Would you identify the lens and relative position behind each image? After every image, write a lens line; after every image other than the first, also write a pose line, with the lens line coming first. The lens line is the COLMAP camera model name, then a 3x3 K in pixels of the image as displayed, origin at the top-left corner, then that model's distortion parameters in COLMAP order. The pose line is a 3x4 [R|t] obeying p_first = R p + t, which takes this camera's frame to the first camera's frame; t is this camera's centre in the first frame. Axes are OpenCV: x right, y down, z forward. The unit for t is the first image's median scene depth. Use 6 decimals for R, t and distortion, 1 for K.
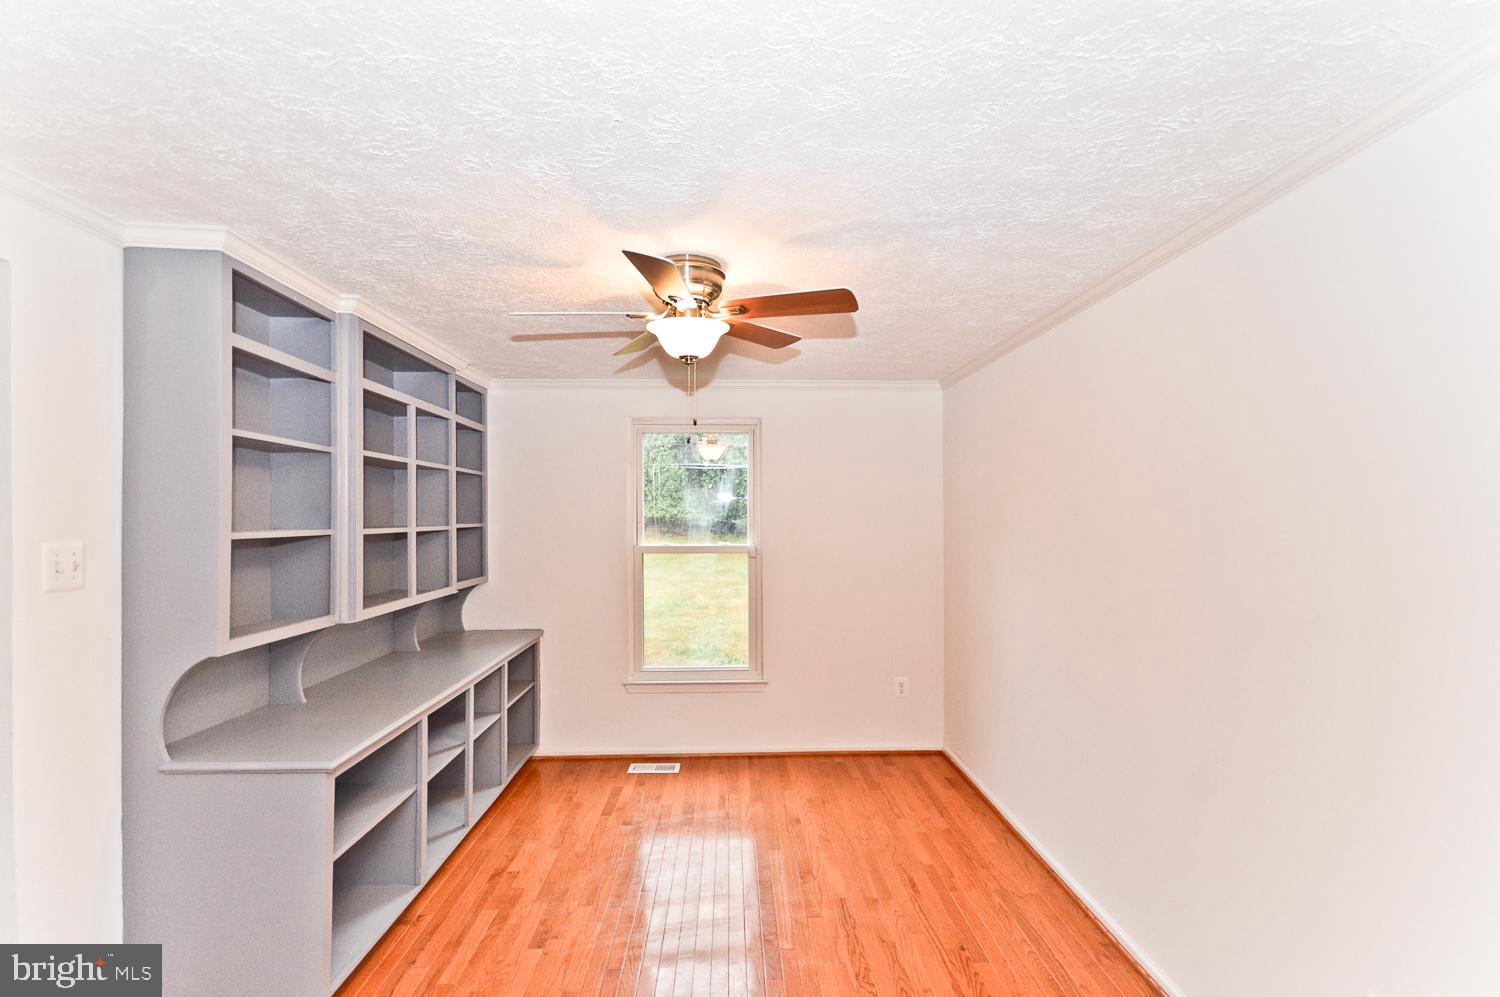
lens RADIAL K [[687.6, 0, 756.9], [0, 687.6, 514.4], [0, 0, 1]] dist [0.013544, -0.003386]
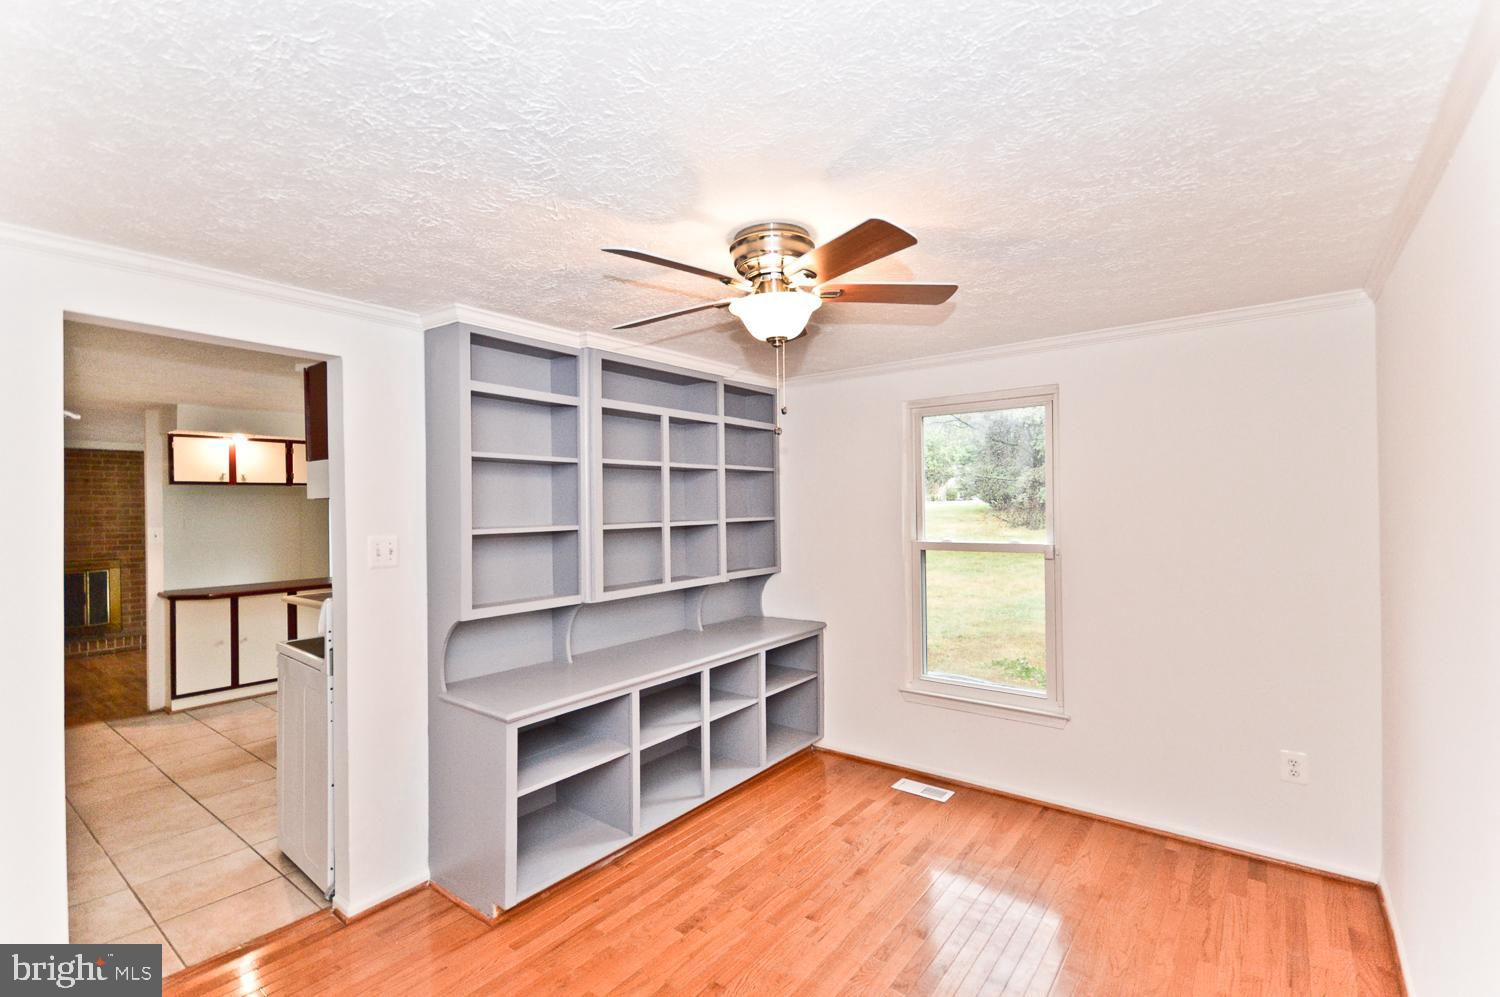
lens RADIAL K [[687.6, 0, 751.7], [0, 687.6, 506.8], [0, 0, 1]] dist [0.013544, -0.003386]
pose [[0.758551, -0.005686, -0.651588, 0.314807], [0.014624, 0.999859, 0.008299, -0.012965], [0.651449, -0.015824, 0.758527, 0.208076]]
